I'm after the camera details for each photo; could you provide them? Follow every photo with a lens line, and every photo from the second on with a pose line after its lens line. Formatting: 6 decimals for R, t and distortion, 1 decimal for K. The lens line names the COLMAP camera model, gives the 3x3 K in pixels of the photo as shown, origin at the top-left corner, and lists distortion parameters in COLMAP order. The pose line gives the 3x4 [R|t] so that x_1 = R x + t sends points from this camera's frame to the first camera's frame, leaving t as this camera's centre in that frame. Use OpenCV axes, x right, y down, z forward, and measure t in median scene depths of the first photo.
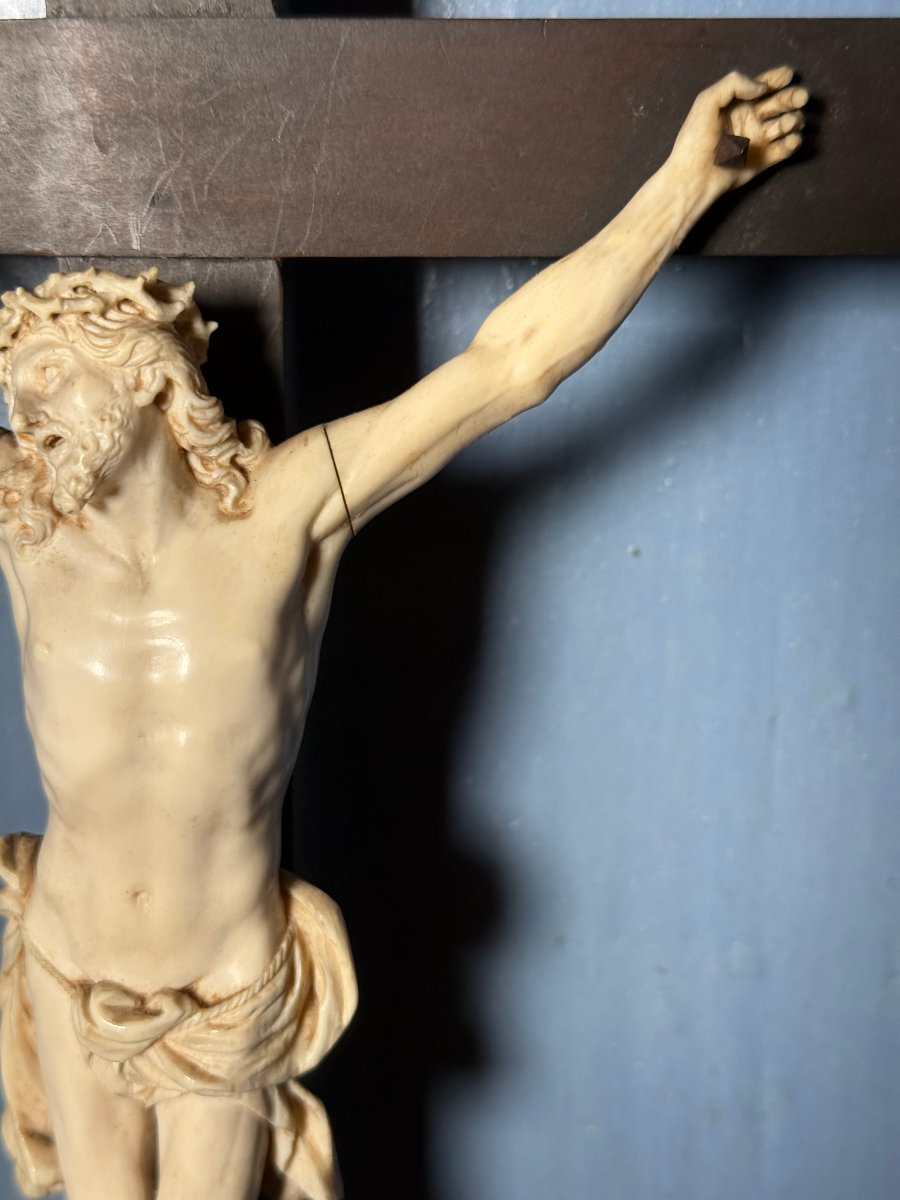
lens RADIAL K [[1720.8, 0, 434.9], [0, 1720.8, 611.5], [0, 0, 1]] dist [0.128330, 0.000000]
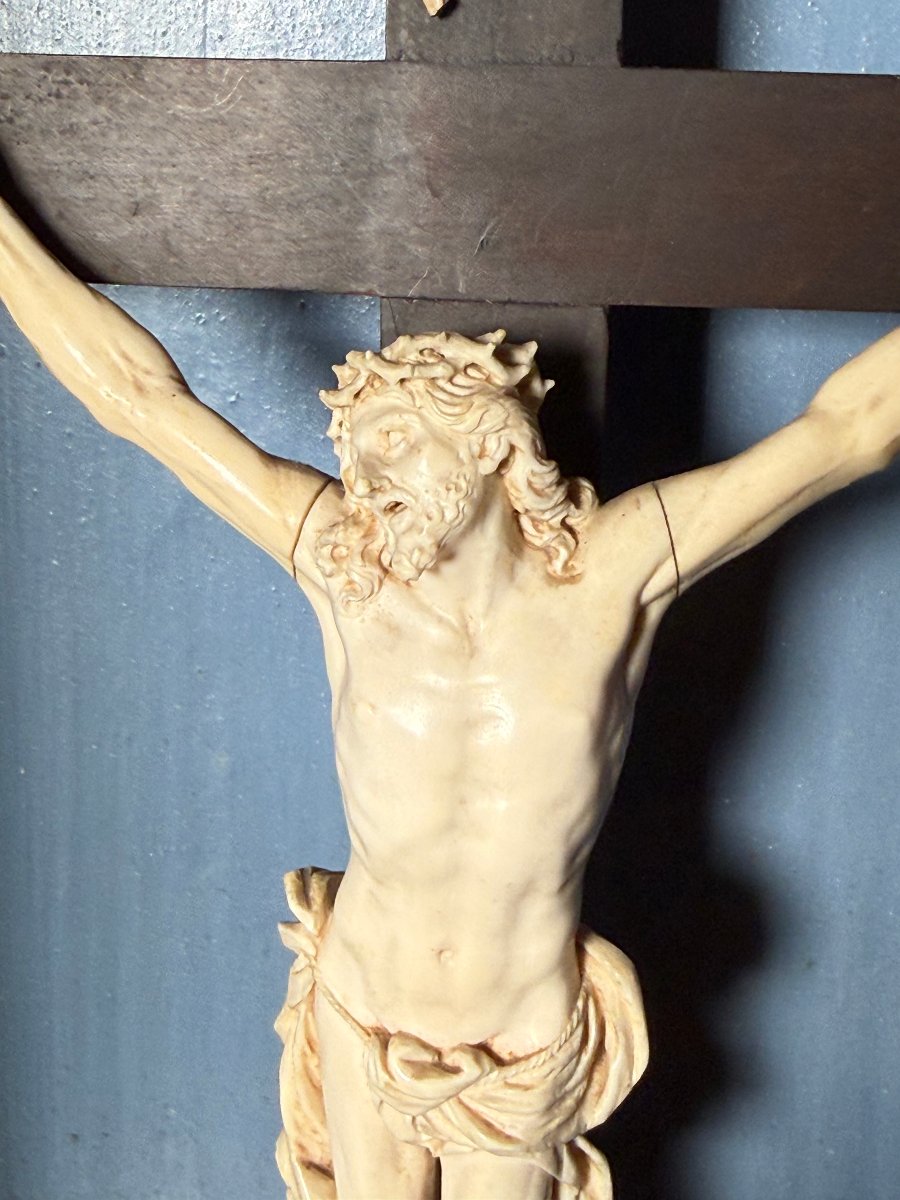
lens RADIAL K [[1697.3, 0, 446.9], [0, 1697.3, 497.5], [0, 0, 1]] dist [0.041753, 0.000000]
pose [[0.998231, 0.039328, -0.044597, -0.138236], [-0.038658, 0.999128, 0.015784, -0.111855], [0.045179, -0.014032, 0.998880, 0.039129]]
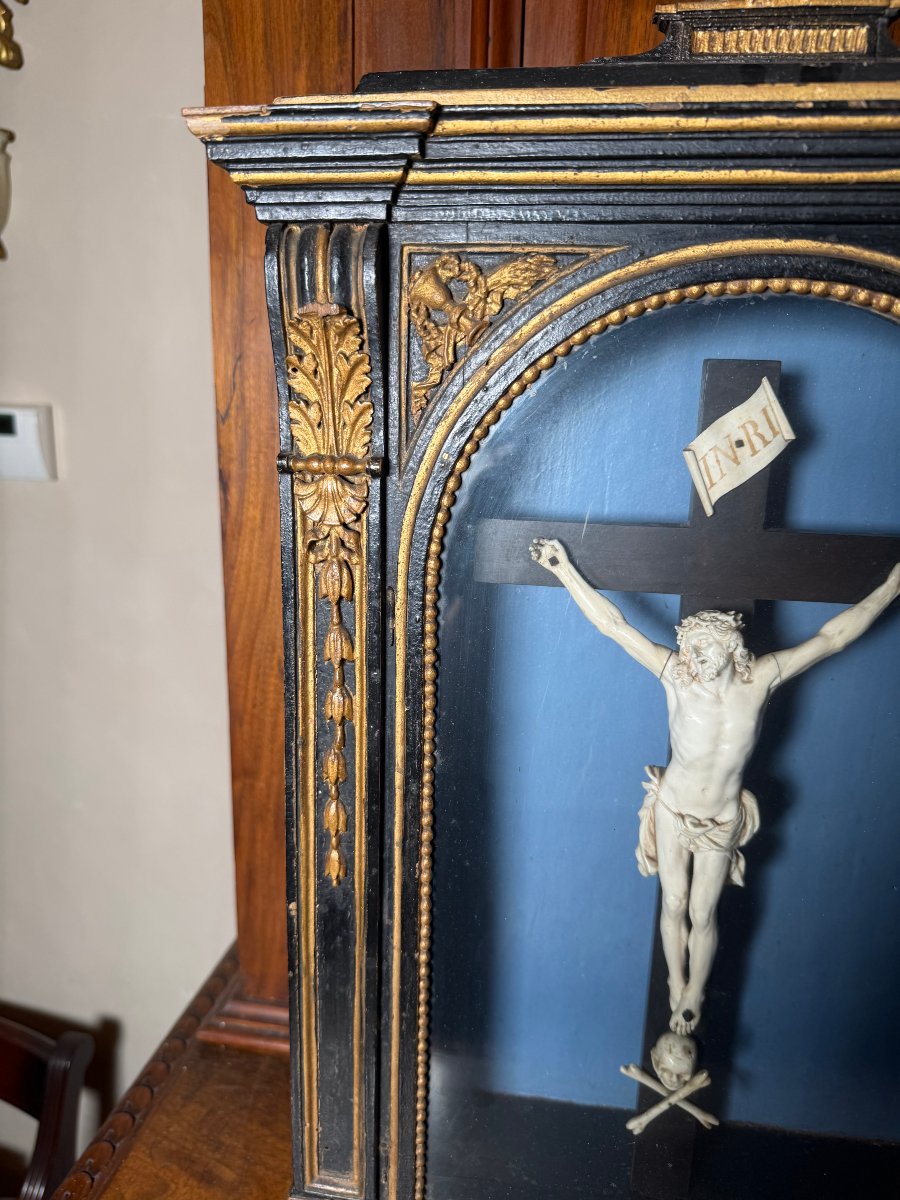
lens RADIAL K [[863.4, 0, 449.0], [0, 863.4, 606.6], [0, 0, 1]] dist [0.017505, -0.044993]
pose [[0.994643, 0.053871, -0.088227, -0.539604], [-0.052357, 0.998440, 0.019390, -0.199199], [0.089134, -0.014667, 0.995912, -0.705809]]
